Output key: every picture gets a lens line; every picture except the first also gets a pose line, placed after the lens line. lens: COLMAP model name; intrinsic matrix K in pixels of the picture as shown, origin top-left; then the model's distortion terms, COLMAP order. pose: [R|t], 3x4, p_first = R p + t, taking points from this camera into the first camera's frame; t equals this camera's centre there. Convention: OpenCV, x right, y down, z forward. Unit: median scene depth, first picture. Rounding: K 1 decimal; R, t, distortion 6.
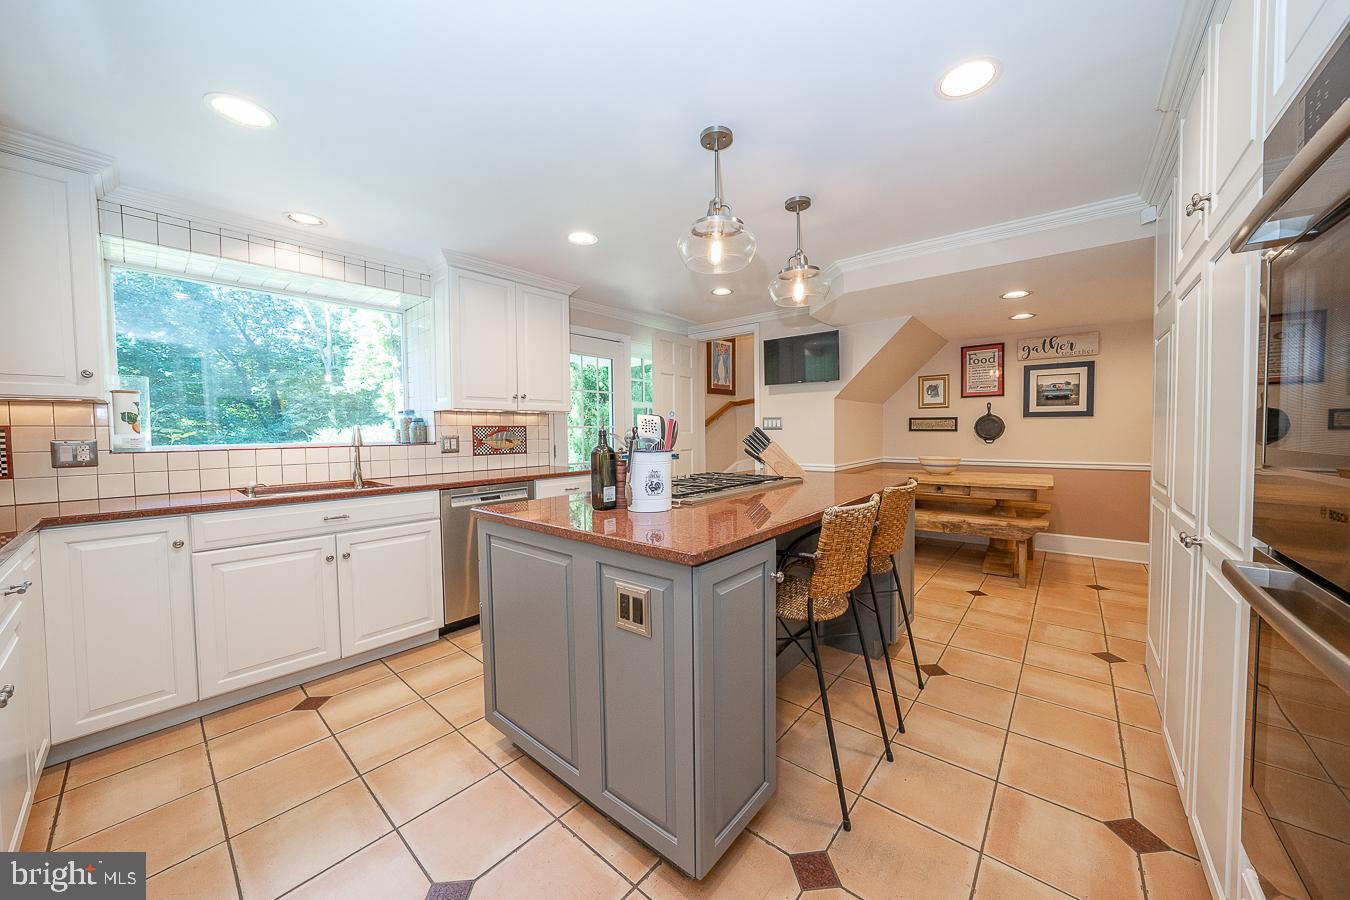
lens RADIAL K [[465.5, 0, 675.0], [0, 465.5, 450.0], [0, 0, 1]] dist [-0.024986, 0.005461]
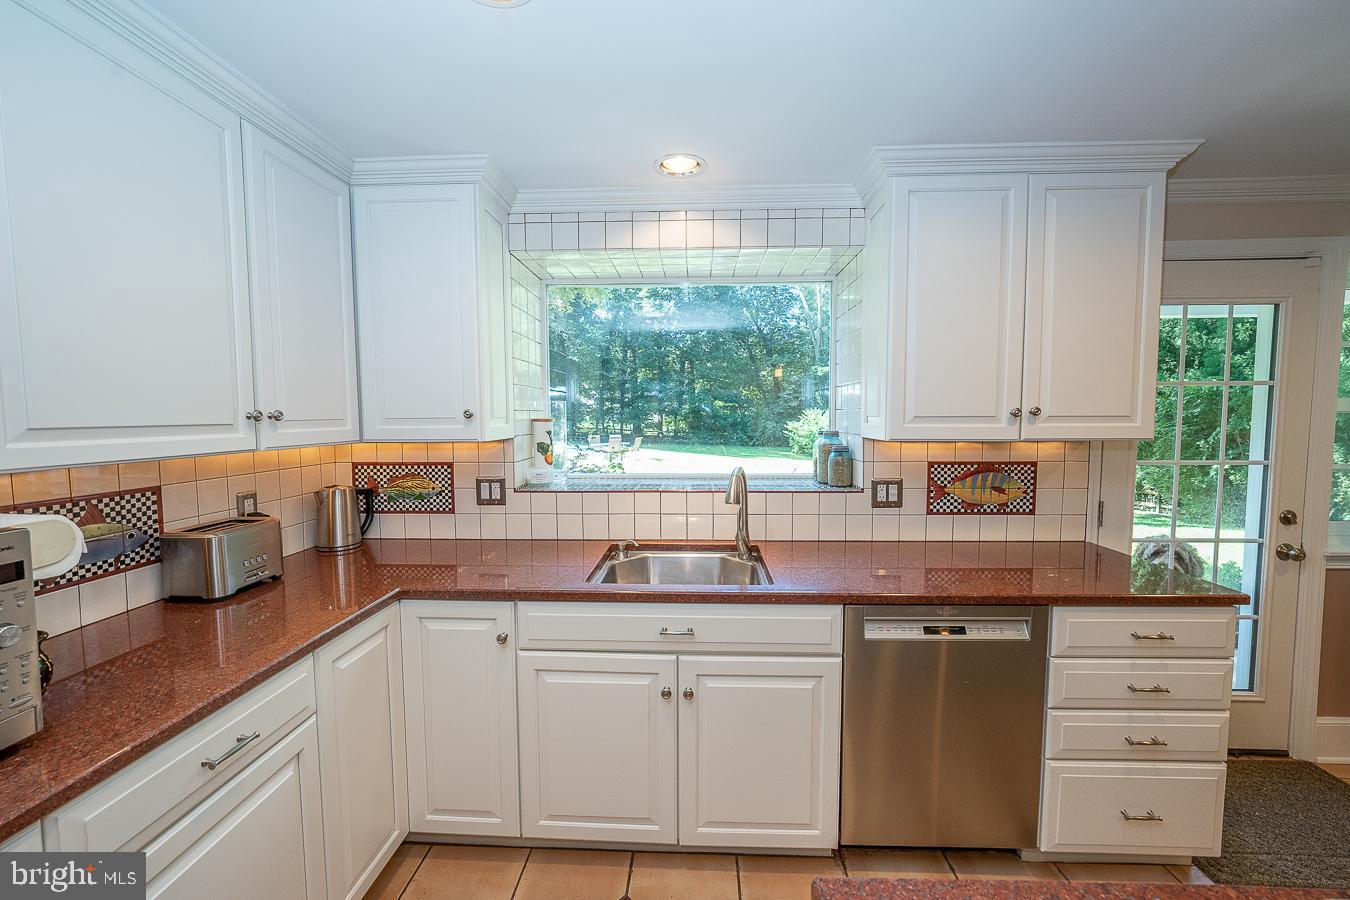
lens RADIAL K [[544.3, 0, 675.0], [0, 544.3, 450.0], [0, 0, 1]] dist [-0.013179, 0.000220]
pose [[0.624001, 0.057825, -0.779281, -0.126355], [-0.035129, 0.998326, 0.045950, -0.092964], [0.780634, -0.001298, 0.624987, 0.377892]]
